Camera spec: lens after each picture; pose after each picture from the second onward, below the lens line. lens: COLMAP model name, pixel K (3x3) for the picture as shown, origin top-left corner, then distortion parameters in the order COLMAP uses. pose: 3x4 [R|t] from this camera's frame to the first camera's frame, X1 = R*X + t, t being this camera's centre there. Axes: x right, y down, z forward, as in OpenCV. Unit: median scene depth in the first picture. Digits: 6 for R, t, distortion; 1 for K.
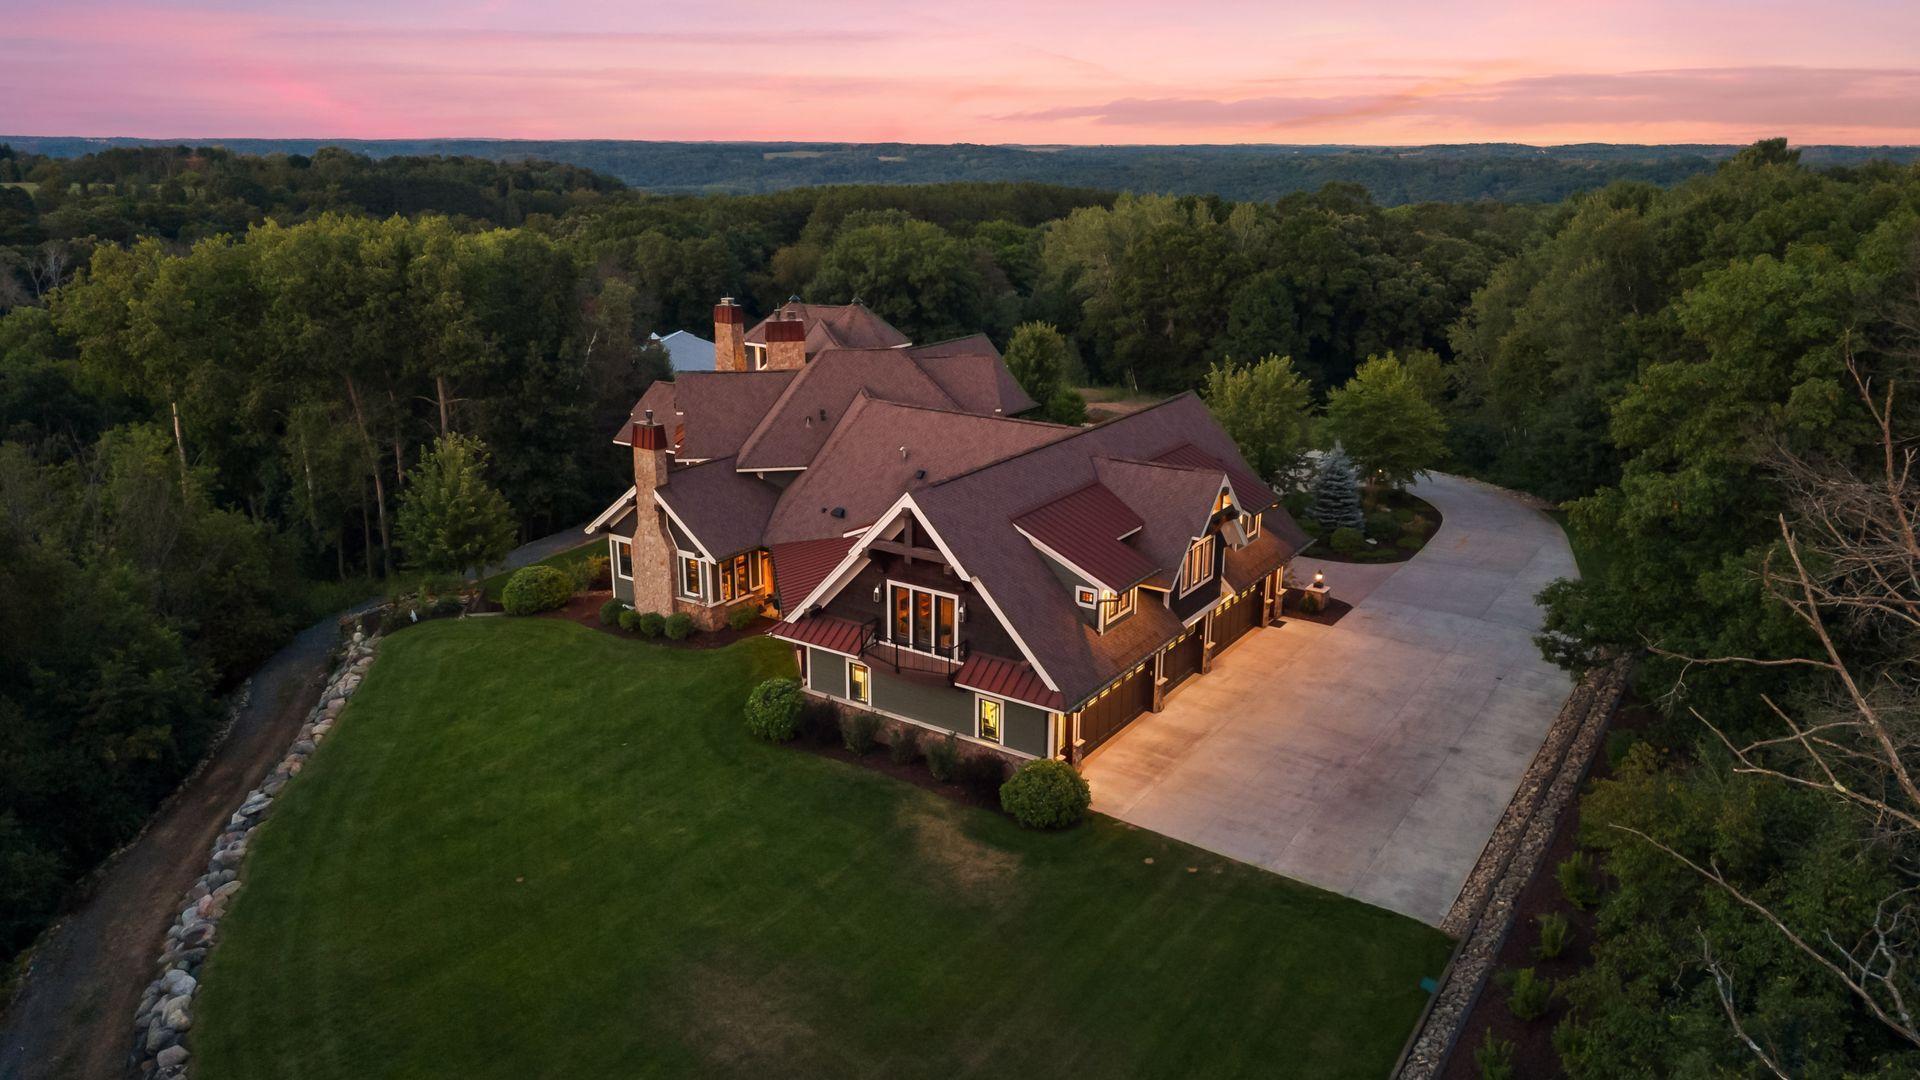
lens RADIAL K [[1257.9, 0, 960.0], [0, 1257.9, 540.0], [0, 0, 1]] dist [0.065832, -0.076295]
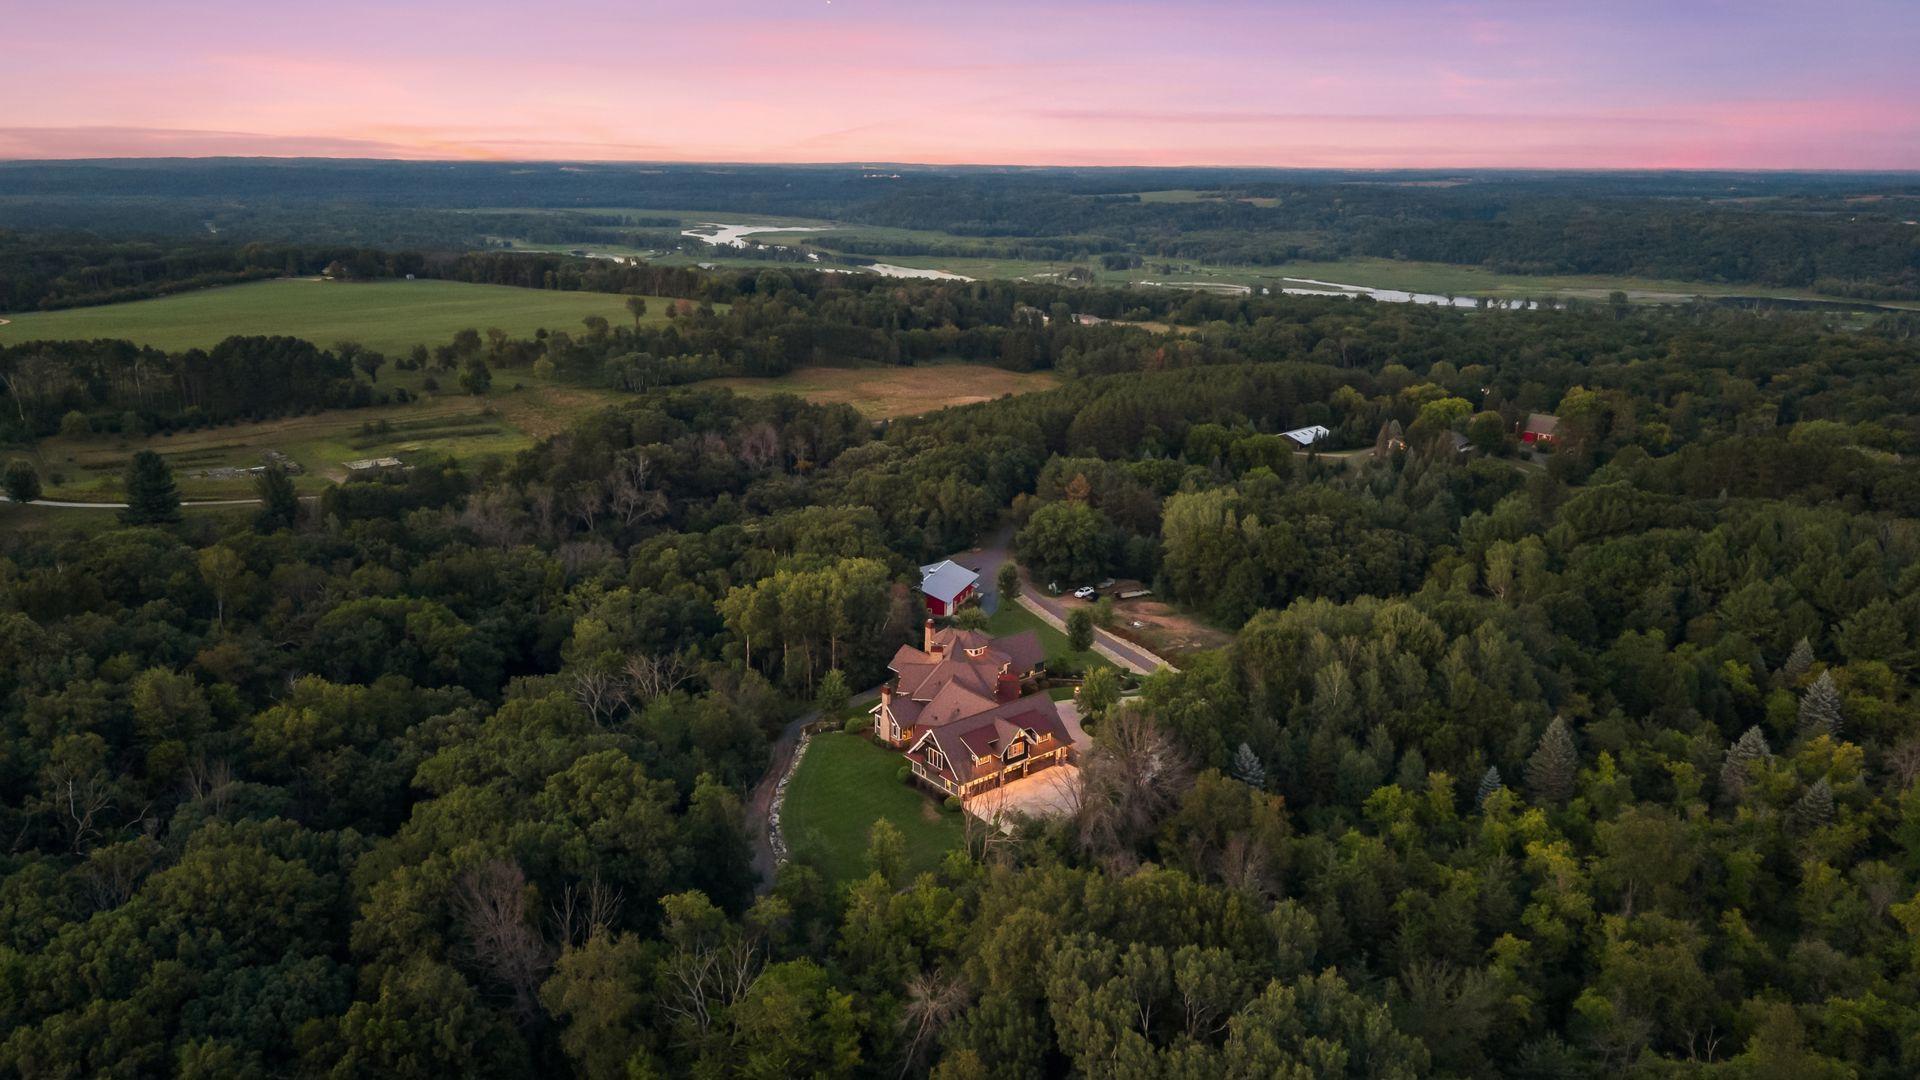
lens RADIAL K [[1257.9, 0, 960.0], [0, 1257.9, 540.0], [0, 0, 1]] dist [0.065832, -0.076295]
pose [[0.958455, 0.076991, -0.274657, 0.832897], [-0.082319, 0.996575, -0.007908, -0.460933], [0.273107, 0.030189, 0.961510, -2.200953]]
